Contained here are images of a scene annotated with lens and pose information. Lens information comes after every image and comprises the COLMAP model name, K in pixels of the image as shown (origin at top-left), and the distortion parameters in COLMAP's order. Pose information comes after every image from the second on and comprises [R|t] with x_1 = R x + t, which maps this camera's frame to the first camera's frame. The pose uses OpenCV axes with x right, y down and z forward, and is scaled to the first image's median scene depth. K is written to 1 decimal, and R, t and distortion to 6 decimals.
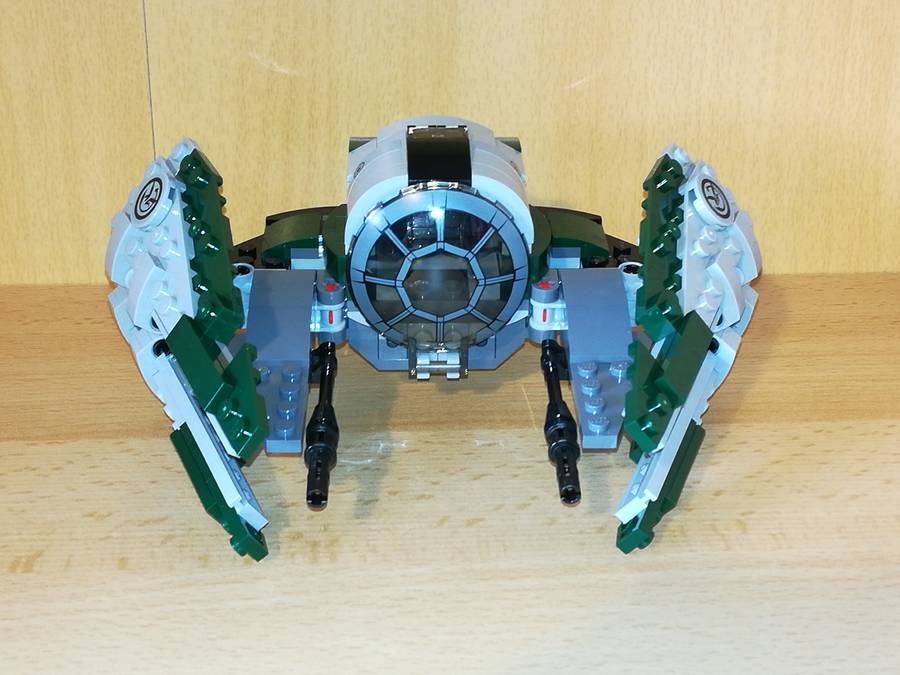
lens RADIAL K [[1544.7, 0, 438.7], [0, 1544.7, 337.5], [0, 0, 1]] dist [0.066413, 0.000000]
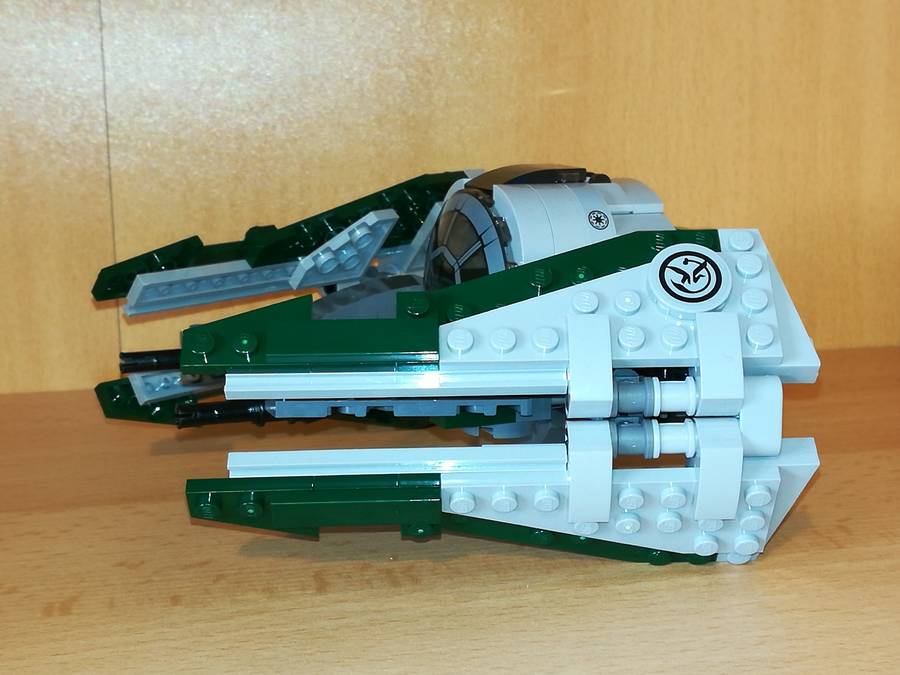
lens RADIAL K [[1544.7, 0, 420.4], [0, 1544.7, 345.3], [0, 0, 1]] dist [0.066413, 0.000000]
pose [[0.991006, -0.040120, 0.127665, -0.165233], [0.063104, 0.981374, -0.181444, 0.163635], [-0.118007, 0.187869, 0.975079, 0.108861]]
